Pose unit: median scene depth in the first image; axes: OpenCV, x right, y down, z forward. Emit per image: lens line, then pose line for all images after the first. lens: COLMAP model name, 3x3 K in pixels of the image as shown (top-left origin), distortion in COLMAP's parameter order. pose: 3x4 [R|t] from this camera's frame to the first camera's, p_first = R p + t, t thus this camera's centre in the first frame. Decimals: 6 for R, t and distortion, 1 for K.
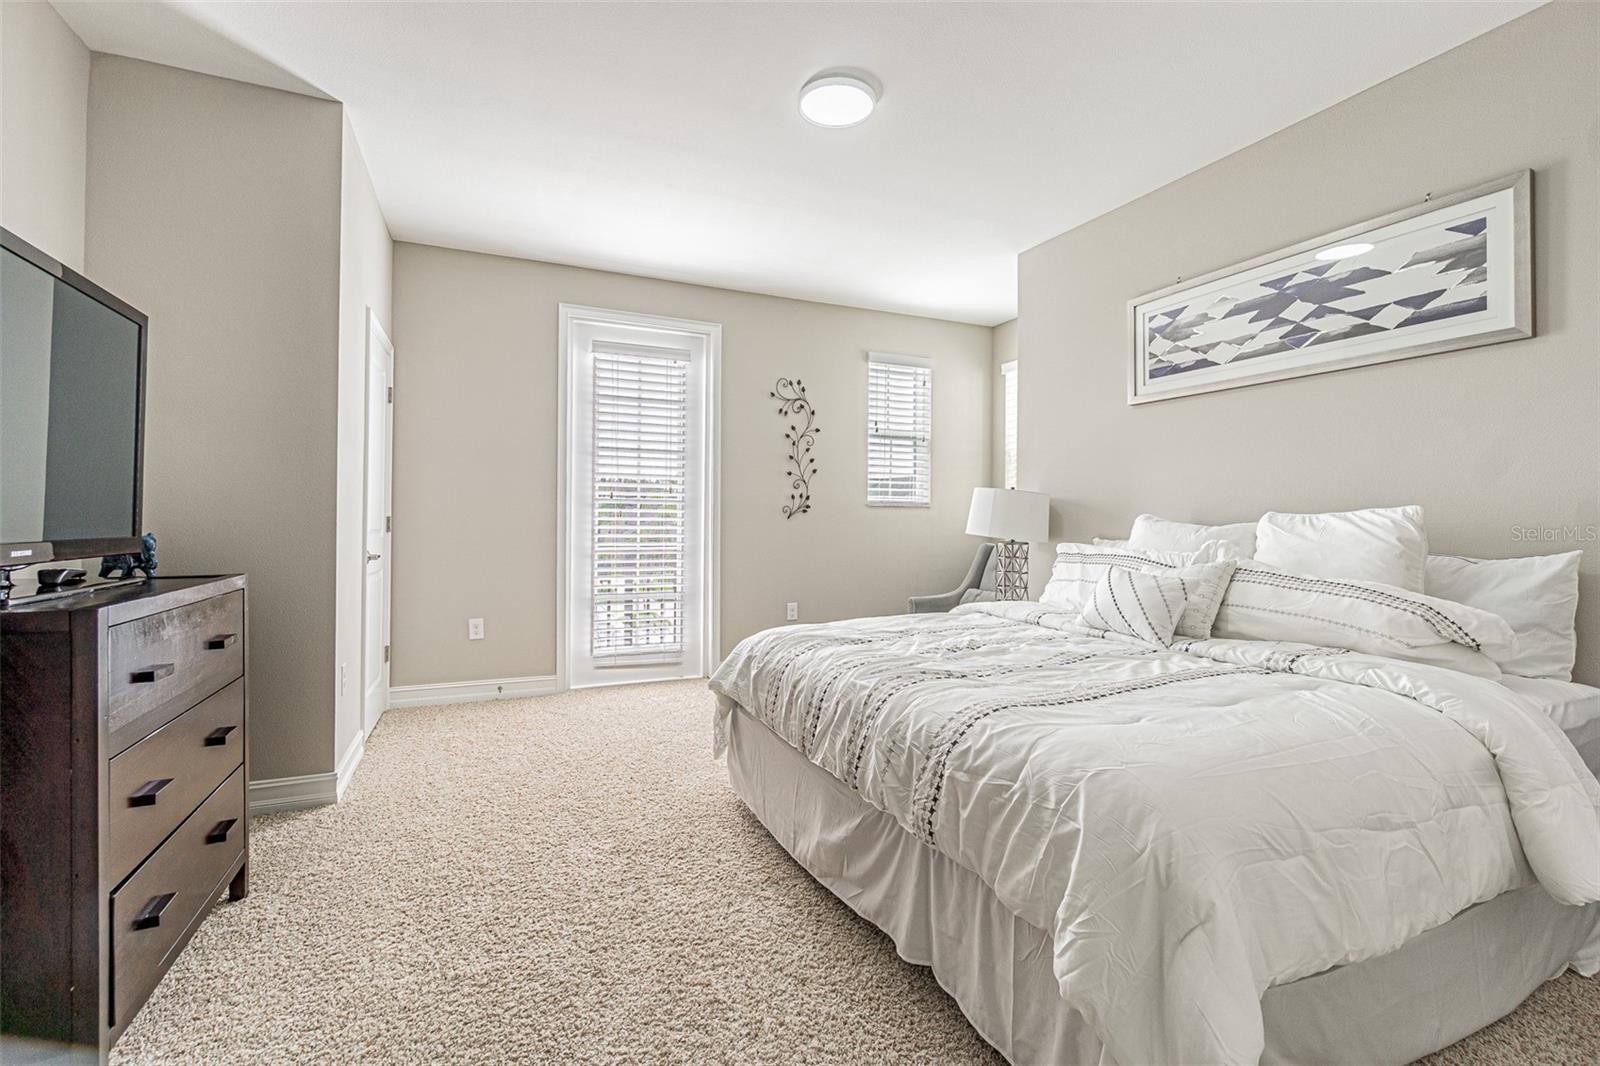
lens RADIAL K [[691.1, 0, 800.0], [0, 691.1, 533.0], [0, 0, 1]] dist [-0.000930, -0.000203]
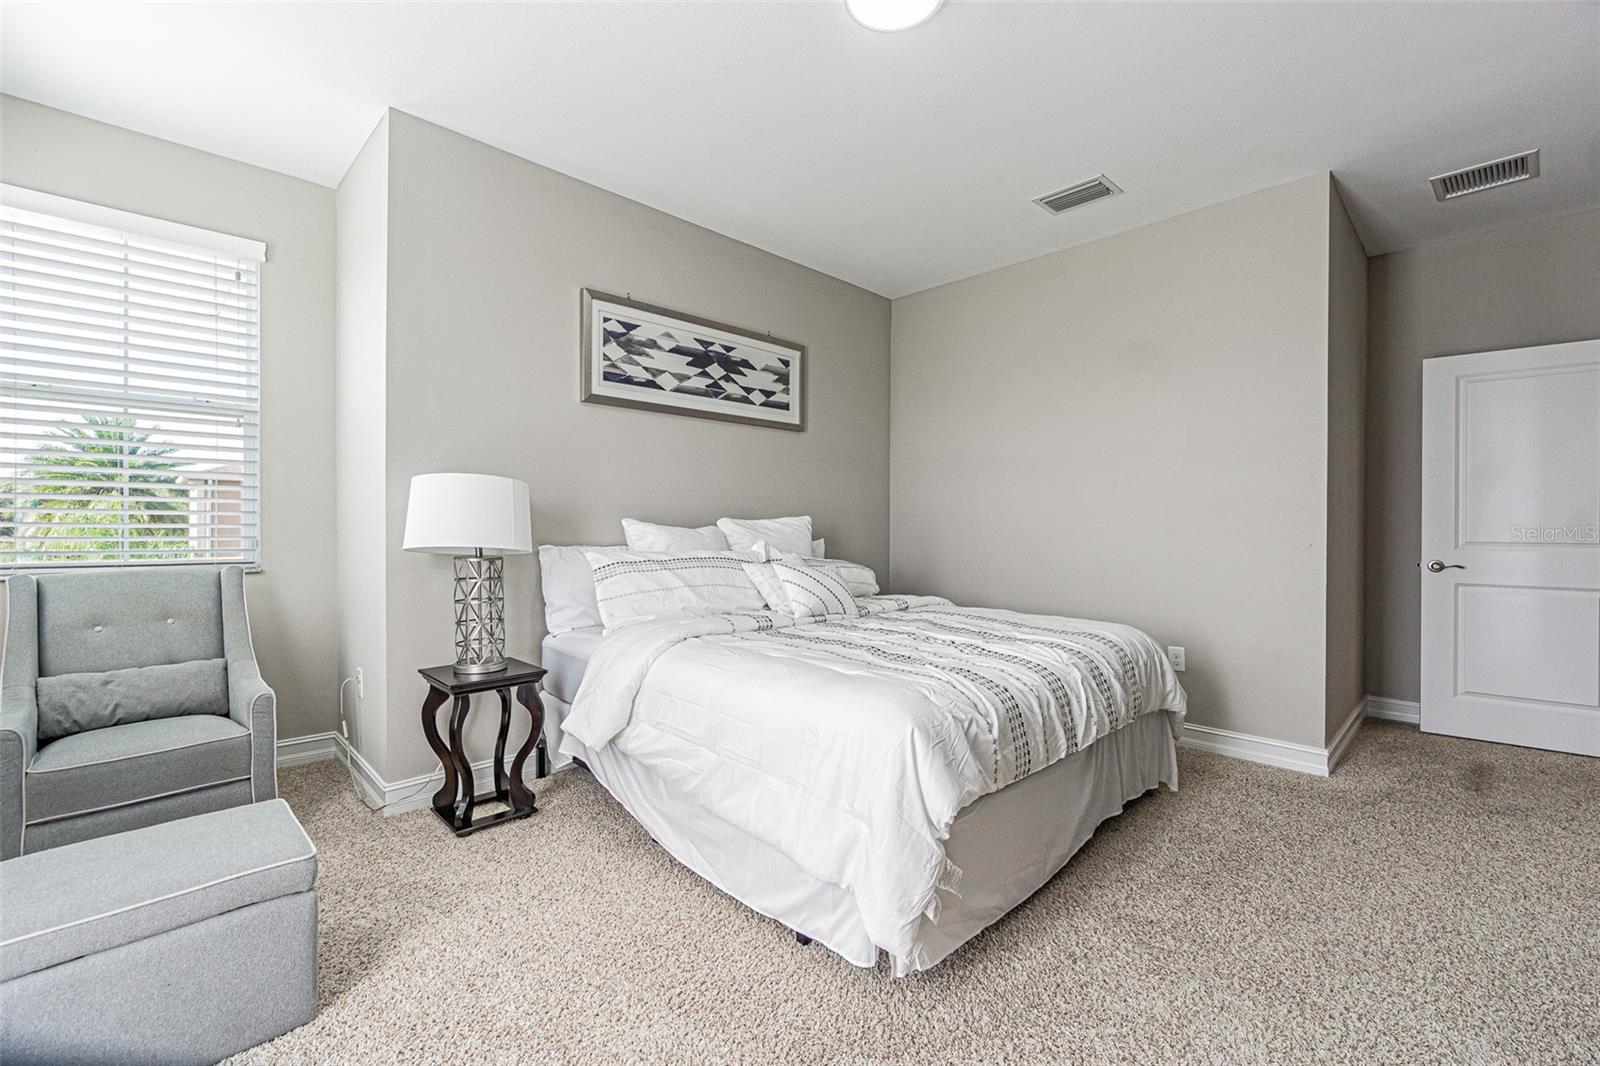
lens RADIAL K [[691.1, 0, 800.0], [0, 691.1, 533.0], [0, 0, 1]] dist [-0.000930, -0.000203]
pose [[-0.343418, -0.018008, 0.939010, -0.586703], [0.015807, 0.999564, 0.024951, -0.030956], [-0.939050, 0.023412, -0.342984, 1.238688]]
